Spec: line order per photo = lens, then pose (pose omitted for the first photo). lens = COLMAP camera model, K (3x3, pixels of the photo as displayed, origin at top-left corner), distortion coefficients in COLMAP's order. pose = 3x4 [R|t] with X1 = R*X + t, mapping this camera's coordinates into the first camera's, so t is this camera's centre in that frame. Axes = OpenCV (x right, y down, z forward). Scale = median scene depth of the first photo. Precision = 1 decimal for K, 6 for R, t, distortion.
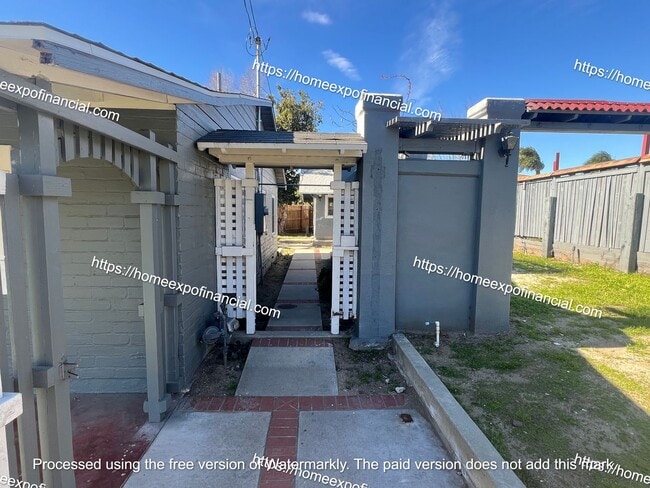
lens RADIAL K [[336.6, 0, 320.2], [0, 336.6, 246.2], [0, 0, 1]] dist [0.004940, 0.000026]
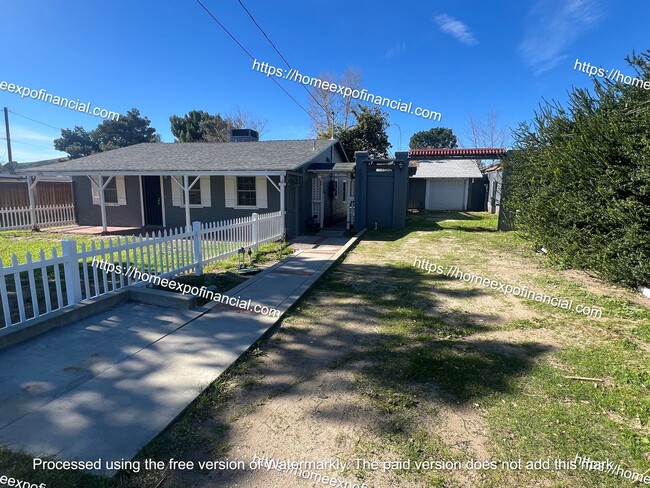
lens RADIAL K [[336.6, 0, 318.9], [0, 336.6, 246.2], [0, 0, 1]] dist [0.004940, 0.000026]
pose [[0.954571, 0.041016, -0.295146, 0.161541], [-0.024790, 0.997979, 0.058512, 0.056671], [0.296949, -0.048537, 0.953659, -0.462201]]
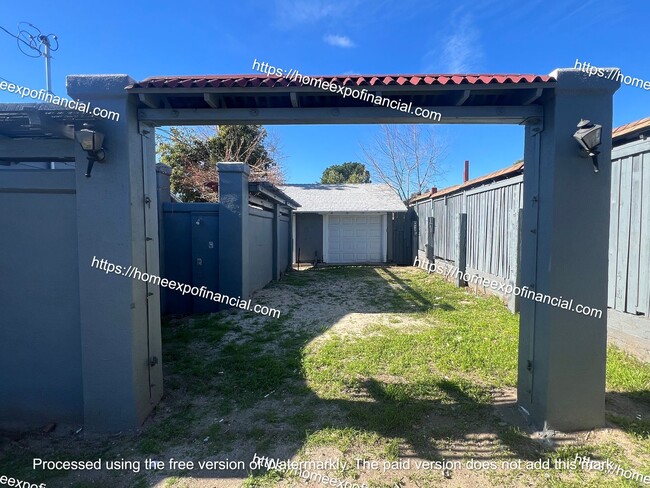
lens RADIAL K [[336.6, 0, 323.5], [0, 336.6, 245.7], [0, 0, 1]] dist [0.004940, 0.000026]
pose [[0.997575, -0.012431, -0.068477, 0.214559], [0.008930, 0.998649, -0.051191, -0.014313], [0.069021, 0.050455, 0.996338, 0.080946]]
